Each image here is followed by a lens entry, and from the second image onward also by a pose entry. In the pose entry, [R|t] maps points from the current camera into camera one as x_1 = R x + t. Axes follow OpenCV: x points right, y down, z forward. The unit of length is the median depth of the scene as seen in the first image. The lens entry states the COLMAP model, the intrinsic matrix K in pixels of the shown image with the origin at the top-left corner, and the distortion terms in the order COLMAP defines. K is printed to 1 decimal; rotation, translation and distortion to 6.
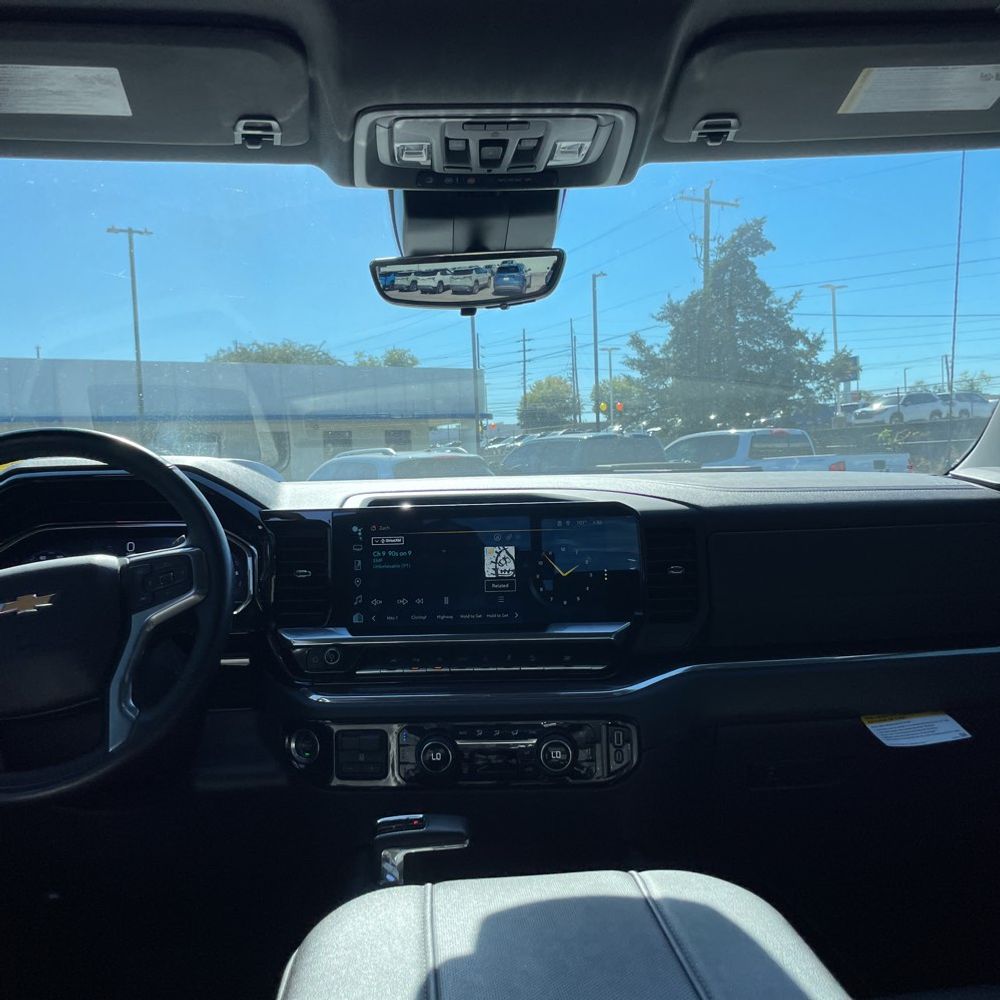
lens RADIAL K [[1014.9, 0, 495.7], [0, 1014.9, 477.3], [0, 0, 1]] dist [0.121483, -0.218470]
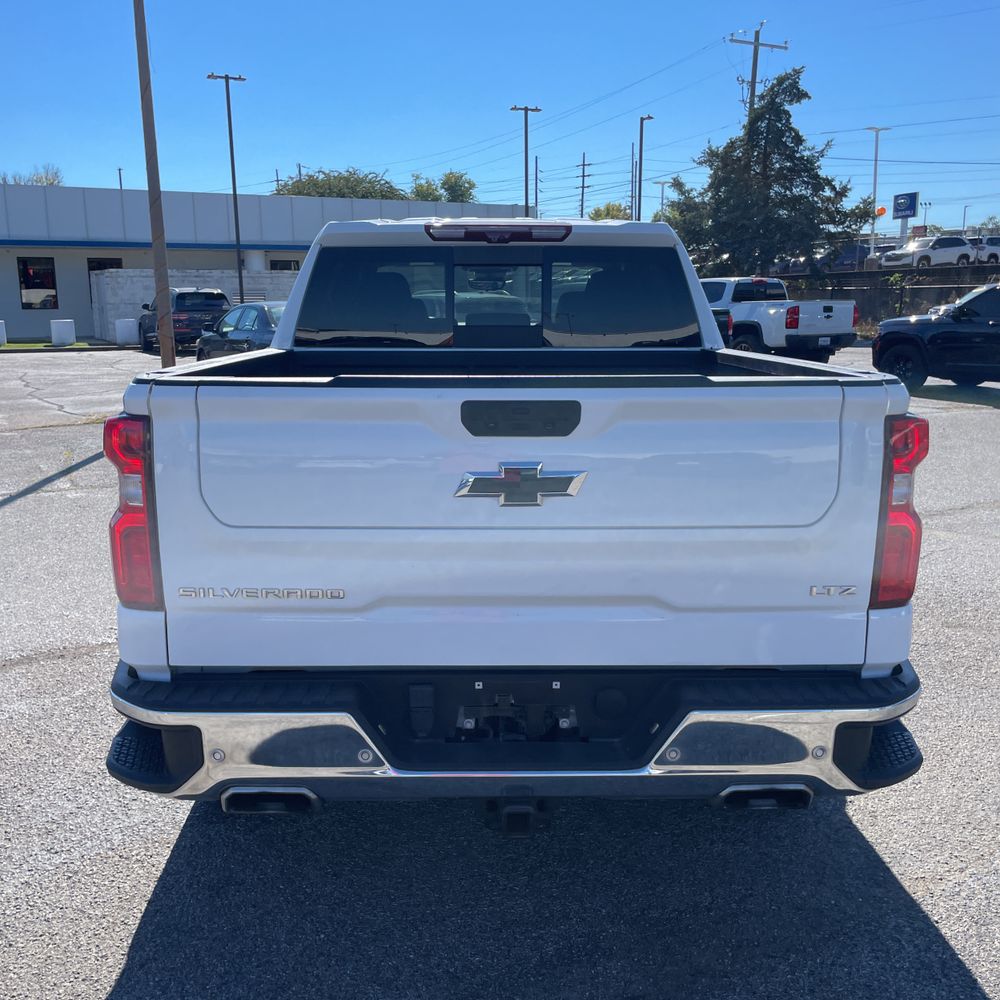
lens RADIAL K [[1014.9, 0, 494.6], [0, 1014.9, 502.1], [0, 0, 1]] dist [0.088147, -0.124102]
pose [[0.998107, 0.038556, -0.047909, 0.009719], [-0.028801, 0.981404, 0.189781, -0.002700], [0.054335, -0.188042, 0.980657, -0.147069]]
